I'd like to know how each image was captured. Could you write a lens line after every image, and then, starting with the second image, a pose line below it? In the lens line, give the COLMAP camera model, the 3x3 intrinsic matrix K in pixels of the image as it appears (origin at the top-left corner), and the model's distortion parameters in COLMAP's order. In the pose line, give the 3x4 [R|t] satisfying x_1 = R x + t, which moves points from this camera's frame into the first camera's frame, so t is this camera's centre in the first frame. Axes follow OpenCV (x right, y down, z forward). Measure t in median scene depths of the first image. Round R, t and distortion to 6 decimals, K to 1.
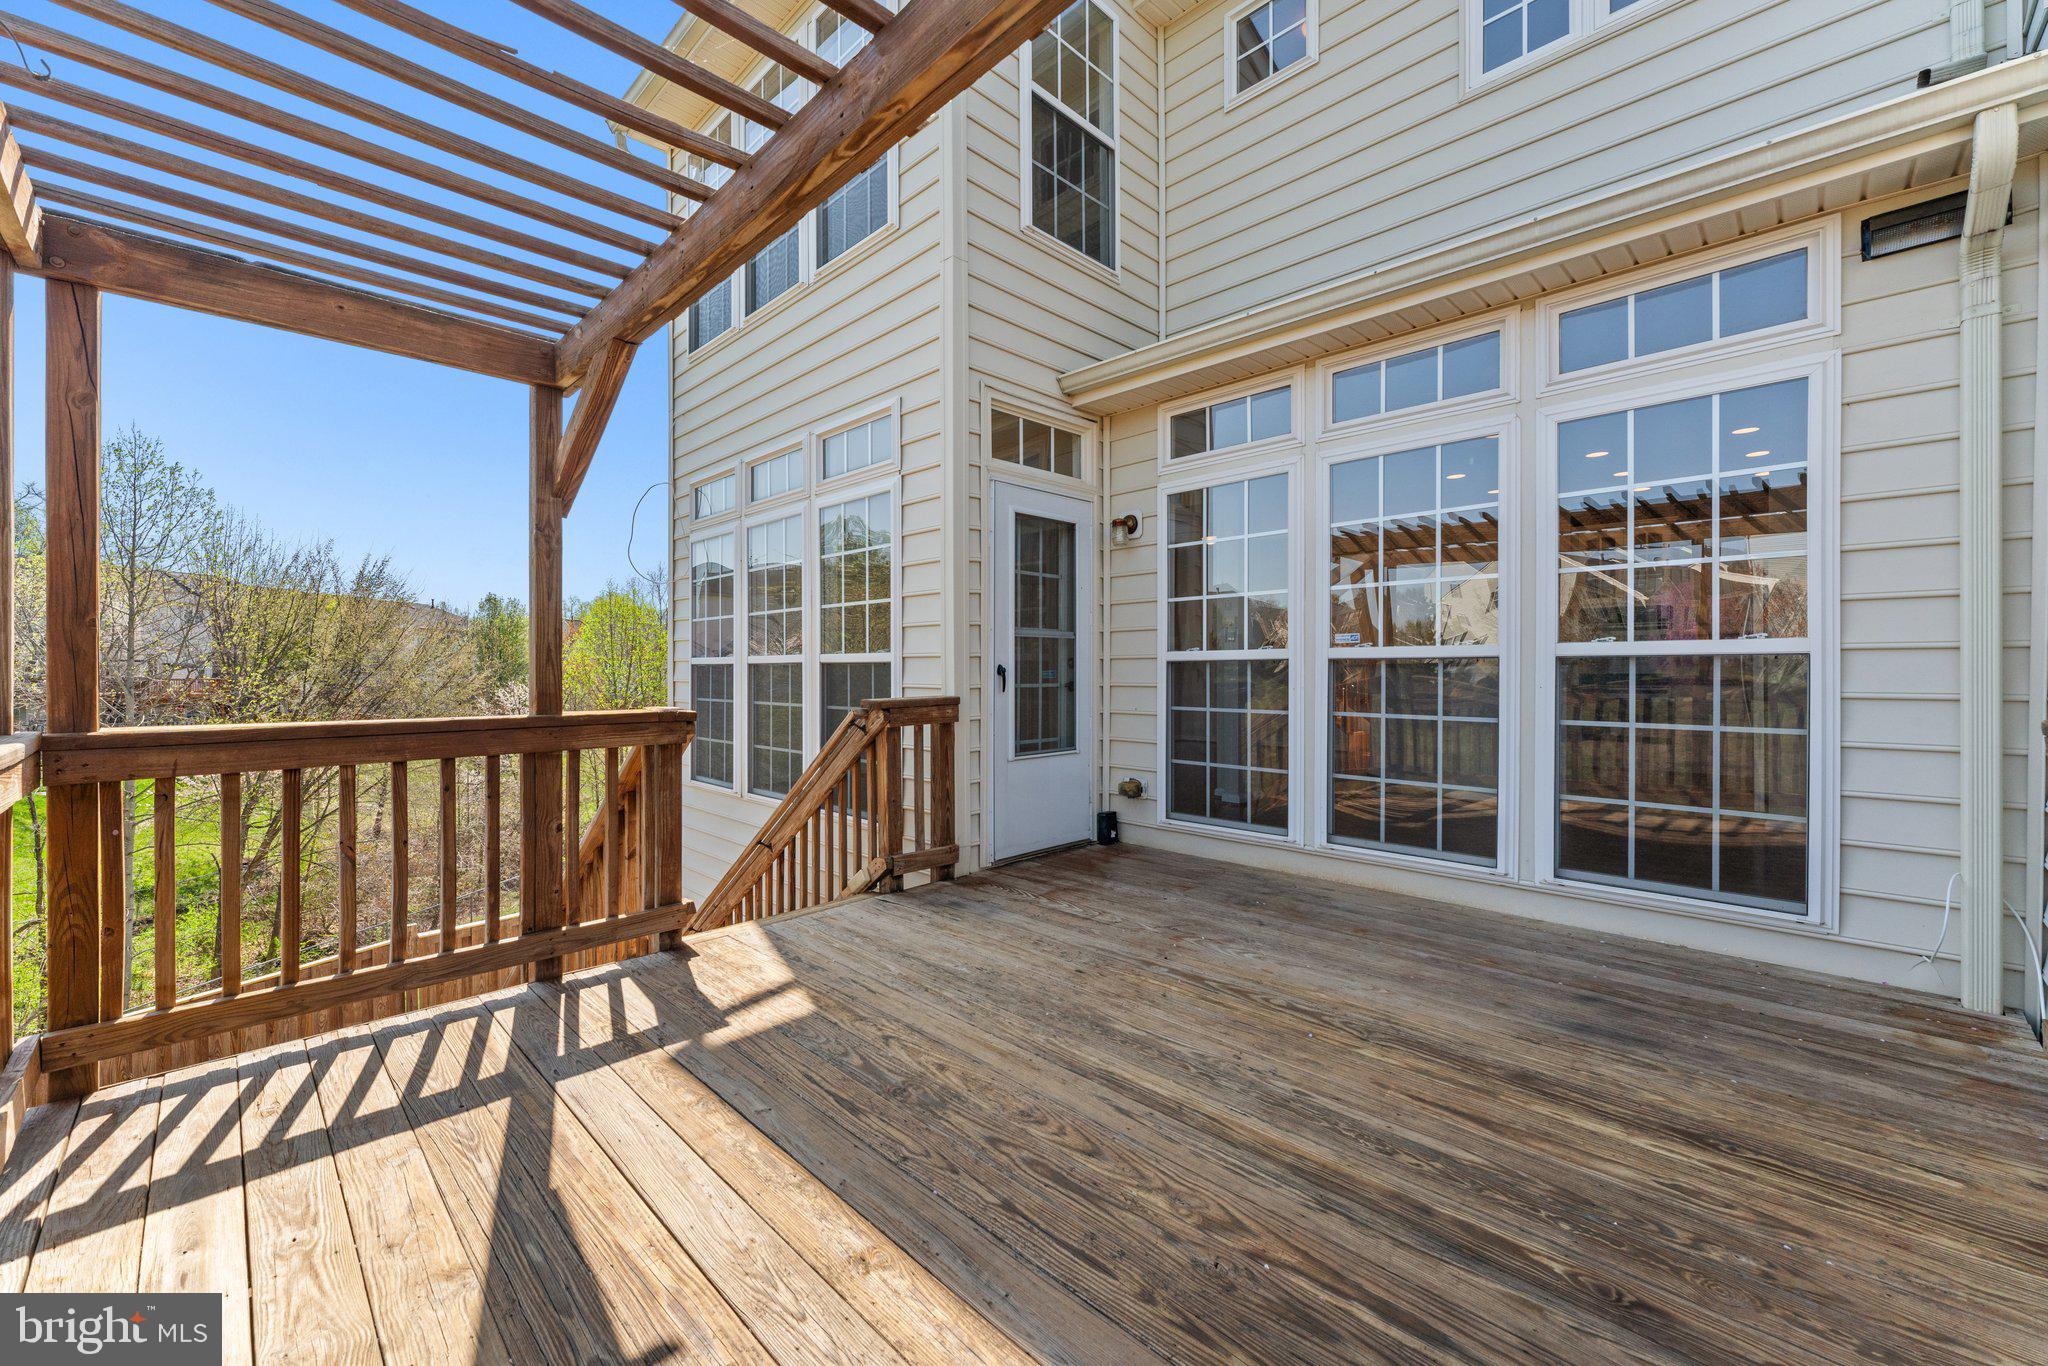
lens RADIAL K [[810.3, 0, 1024.0], [0, 810.3, 683.0], [0, 0, 1]] dist [0.000813, 0.000050]
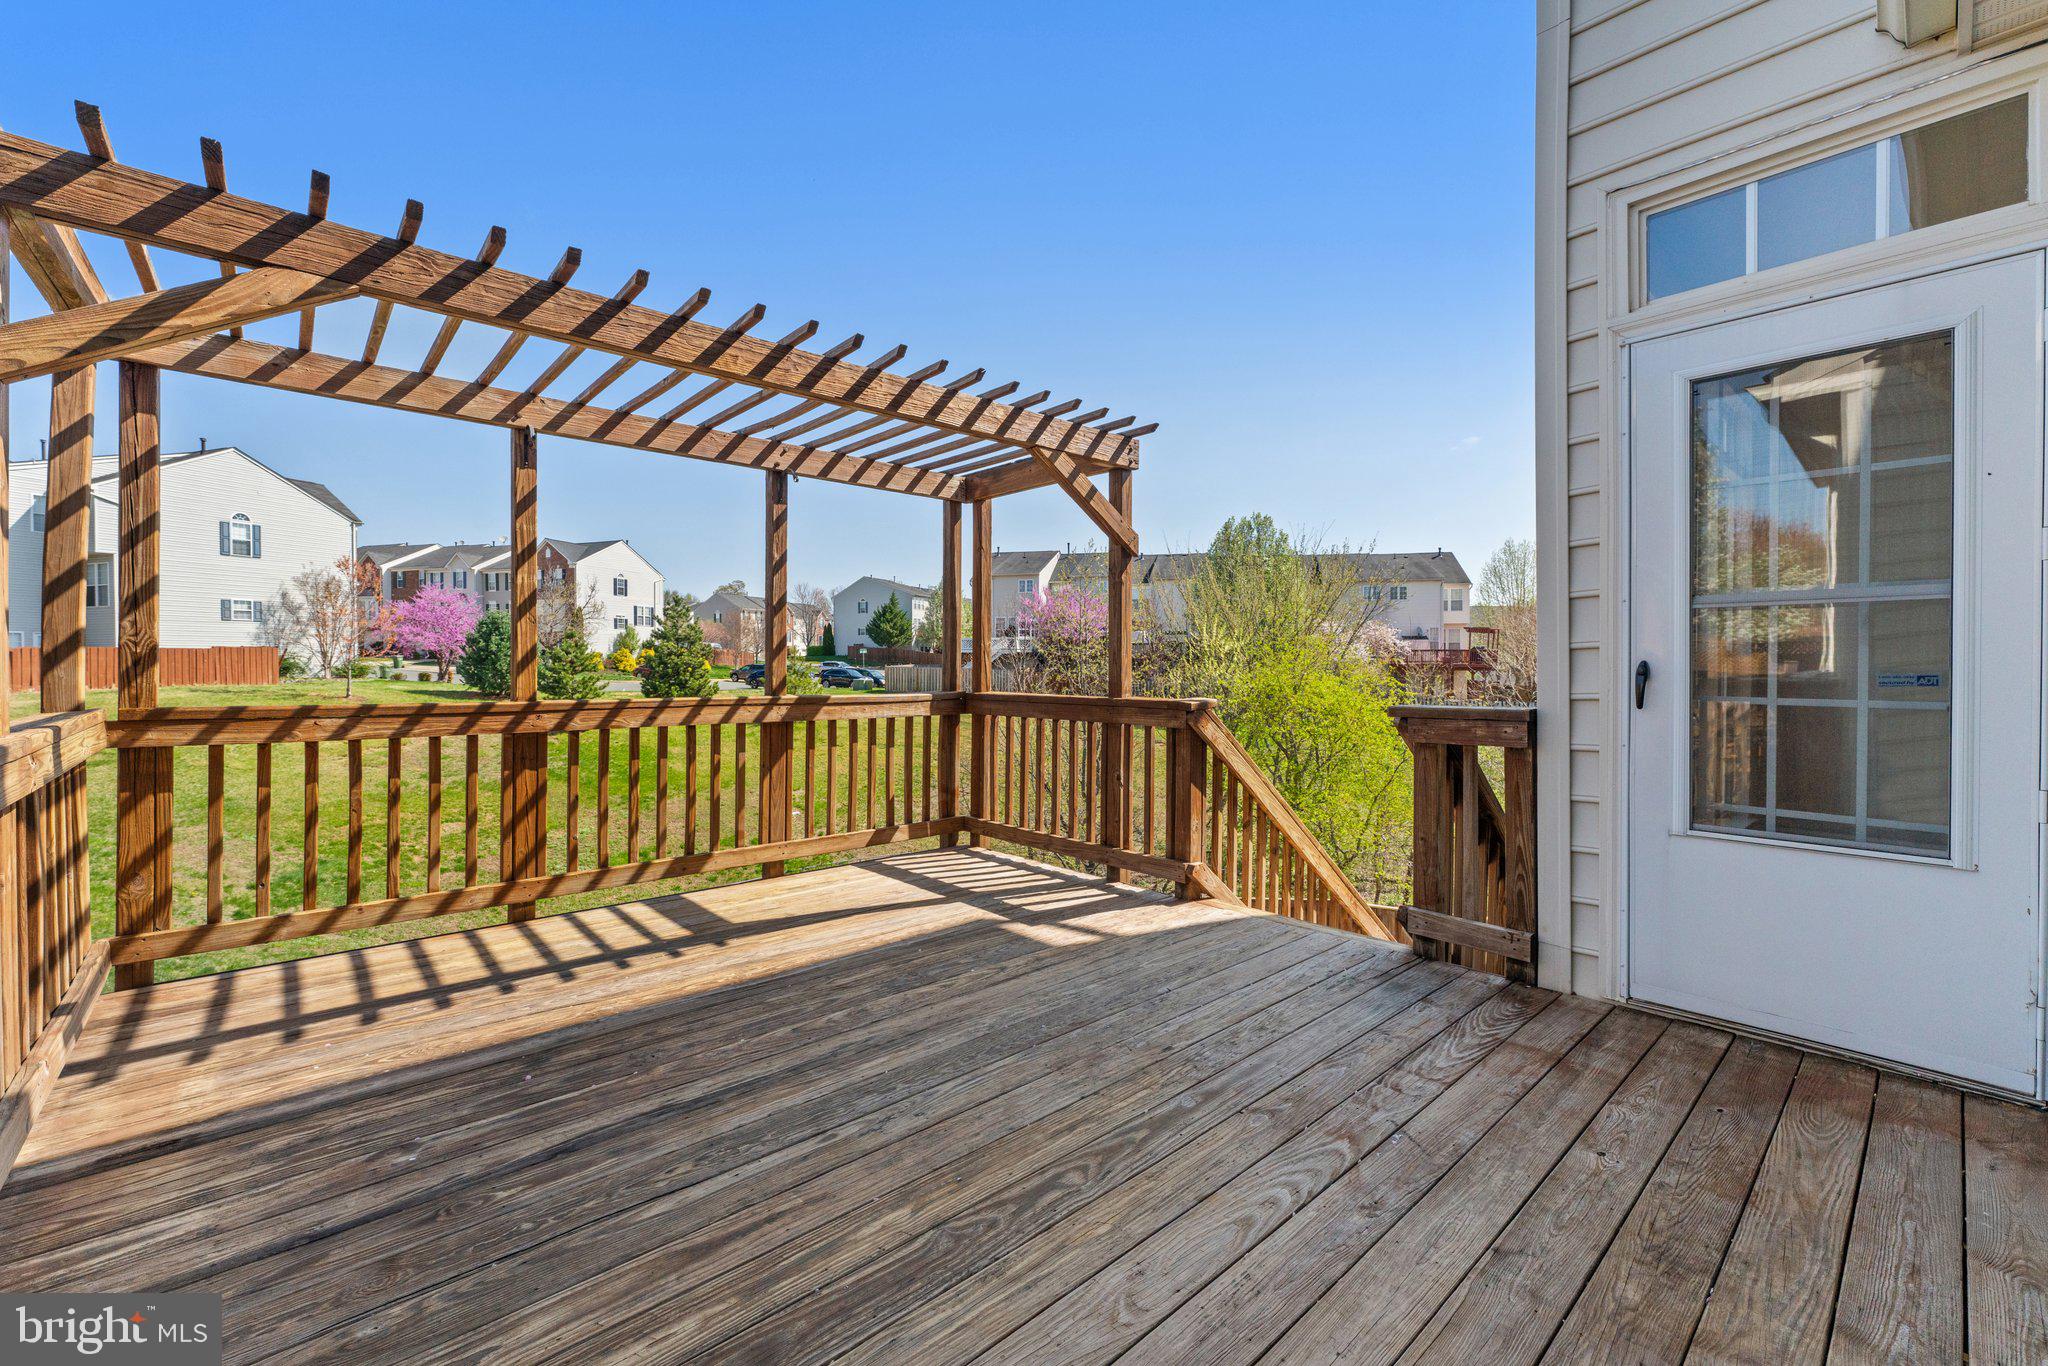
lens RADIAL K [[847.8, 0, 1024.0], [0, 847.8, 683.0], [0, 0, 1]] dist [-0.000450, -0.000026]
pose [[-0.054649, 0.026238, -0.998161, 1.034080], [-0.018105, 0.999464, 0.027263, -0.027978], [0.998341, 0.019562, -0.054144, 1.030179]]
